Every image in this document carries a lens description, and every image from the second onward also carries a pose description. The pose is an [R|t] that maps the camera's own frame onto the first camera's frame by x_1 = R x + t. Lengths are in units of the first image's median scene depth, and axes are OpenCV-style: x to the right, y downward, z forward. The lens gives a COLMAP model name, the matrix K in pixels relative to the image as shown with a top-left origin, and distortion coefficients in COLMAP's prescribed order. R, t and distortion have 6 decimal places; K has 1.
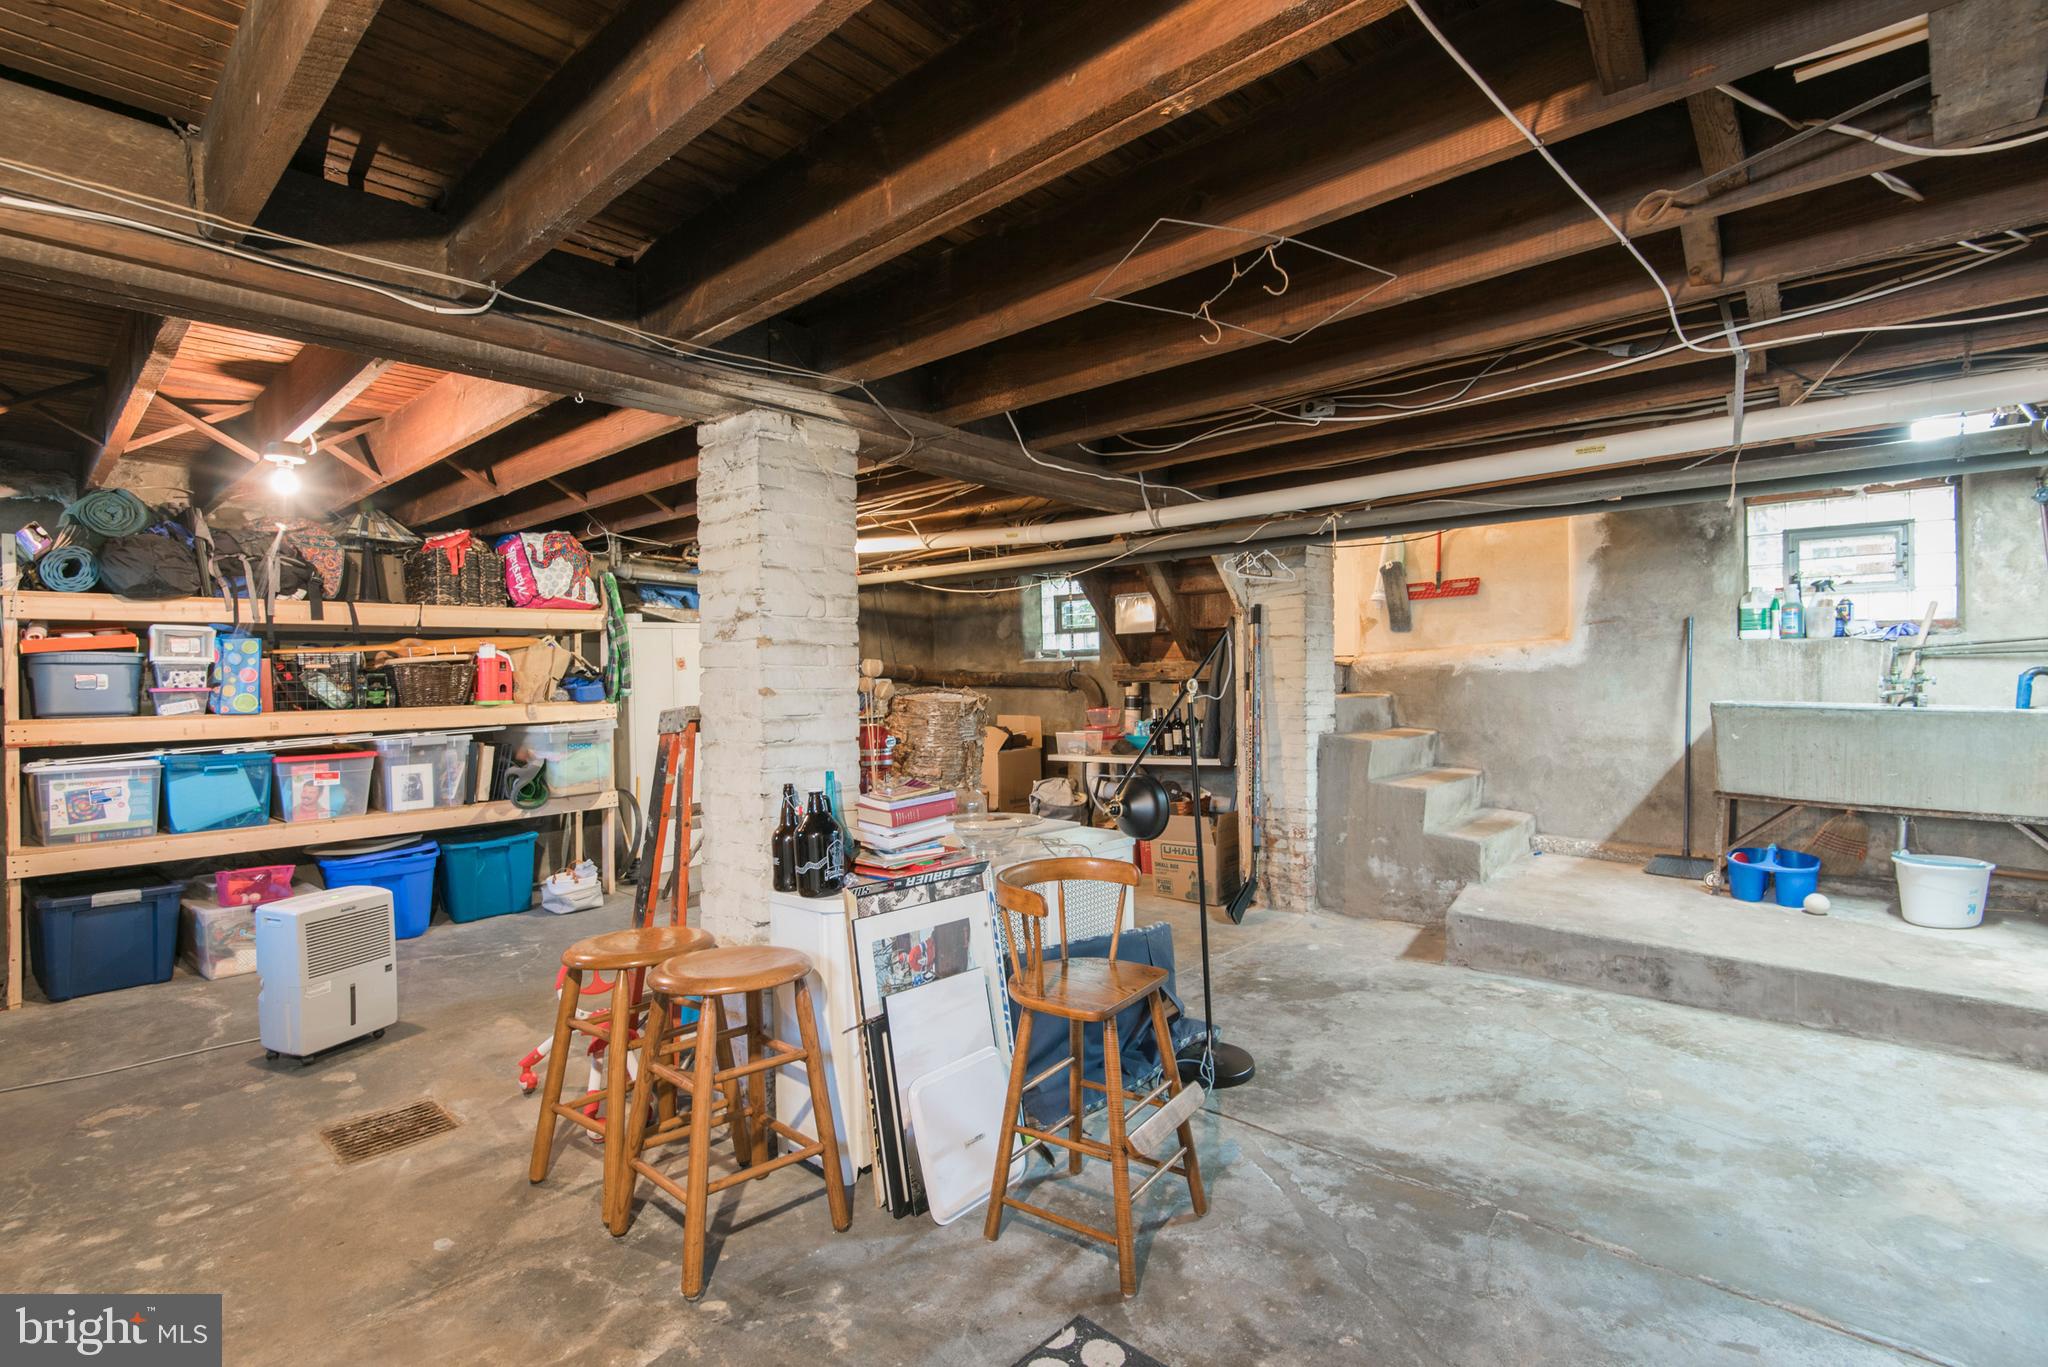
lens RADIAL K [[933.0, 0, 1020.6], [0, 933.0, 686.2], [0, 0, 1]] dist [0.042093, -0.028138]
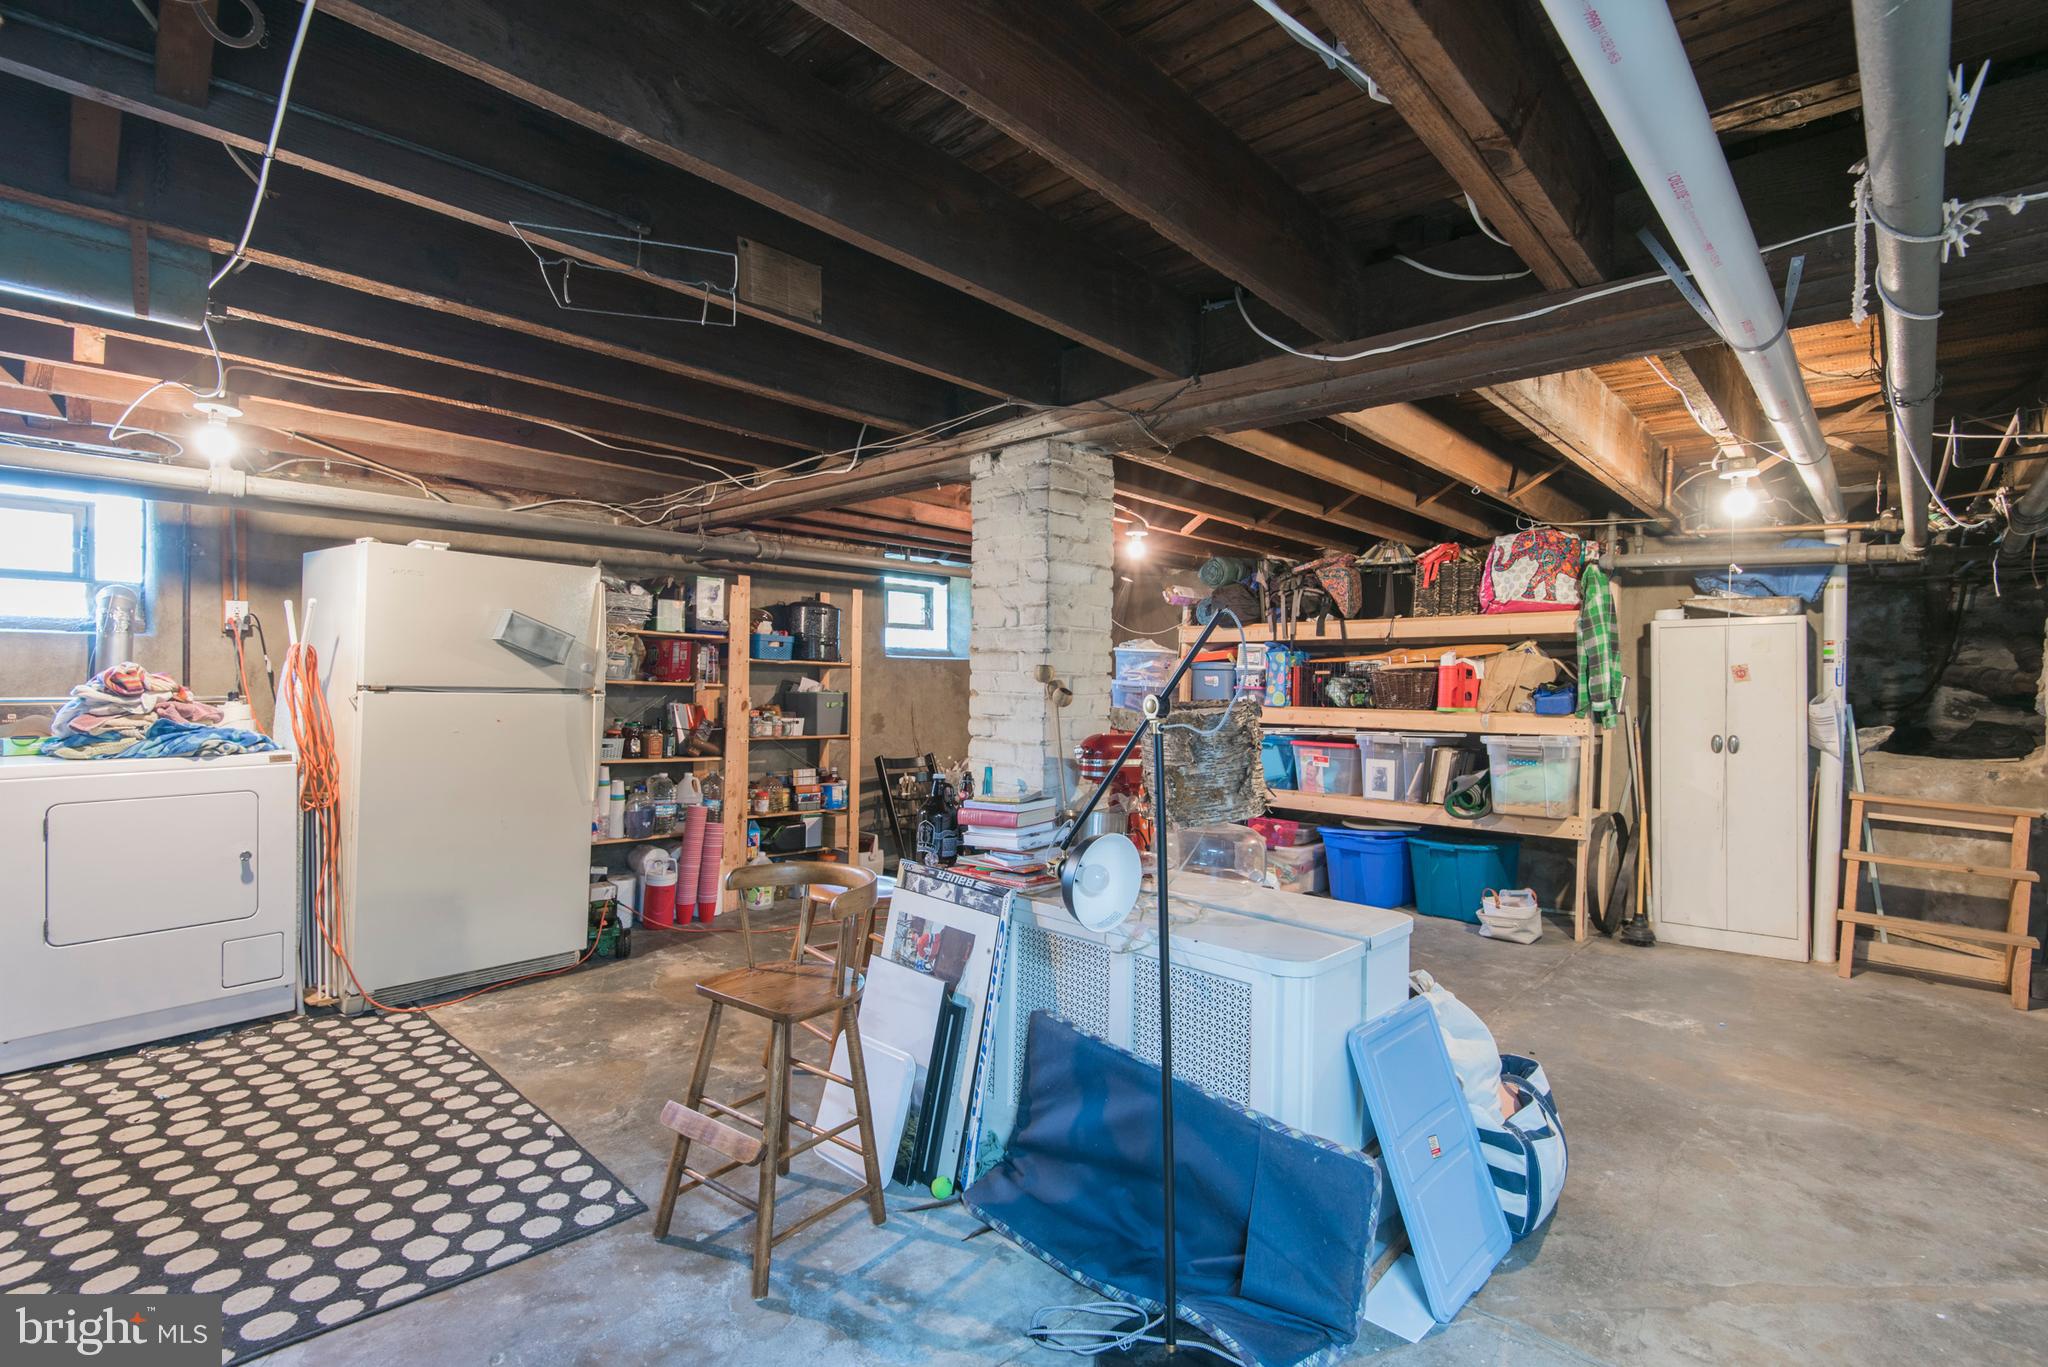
lens RADIAL K [[933.0, 0, 1020.6], [0, 933.0, 686.2], [0, 0, 1]] dist [0.042093, -0.028138]
pose [[0.002028, 0.020332, -0.999791, 0.493942], [-0.030463, 0.999331, 0.020261, -0.015189], [0.999534, 0.030415, 0.002646, 0.571521]]
